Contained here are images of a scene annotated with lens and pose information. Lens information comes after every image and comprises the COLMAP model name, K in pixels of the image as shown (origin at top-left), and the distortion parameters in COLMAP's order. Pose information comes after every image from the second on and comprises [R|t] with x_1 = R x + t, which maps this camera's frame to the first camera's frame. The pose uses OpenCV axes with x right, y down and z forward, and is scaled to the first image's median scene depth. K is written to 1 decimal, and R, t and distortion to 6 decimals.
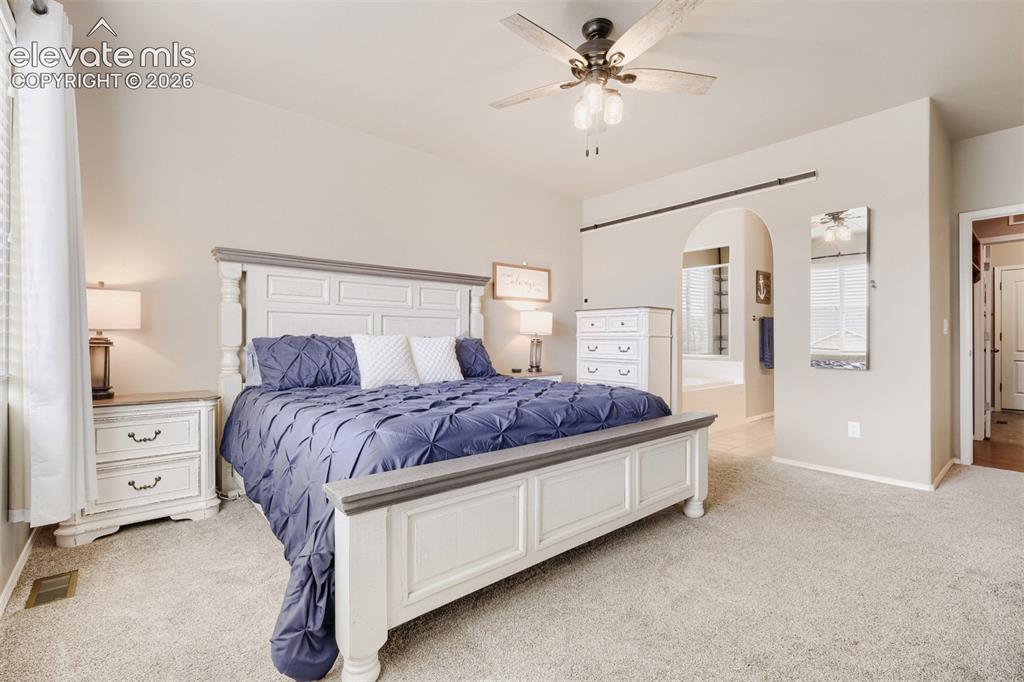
lens RADIAL K [[448.5, 0, 512.0], [0, 448.5, 341.0], [0, 0, 1]] dist [-0.001327, -0.000120]
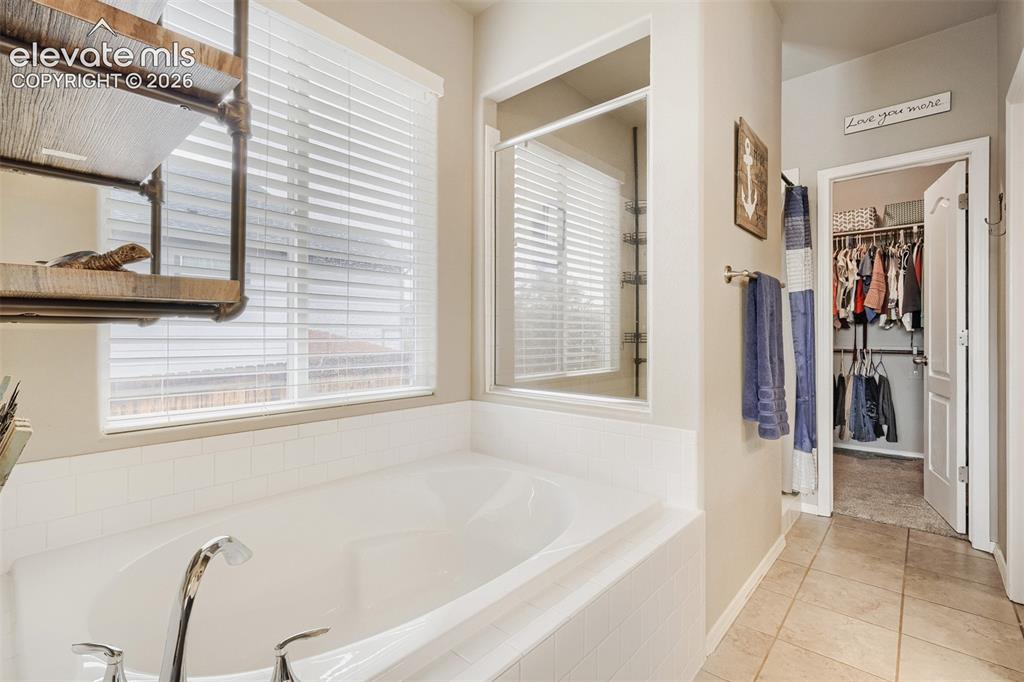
lens RADIAL K [[448.5, 0, 512.0], [0, 448.5, 341.0], [0, 0, 1]] dist [-0.001327, -0.000120]
pose [[0.990897, -0.002598, 0.134598, 0.351456], [0.001356, 0.999956, 0.009321, -0.010090], [-0.134616, -0.009053, 0.990856, 0.712401]]
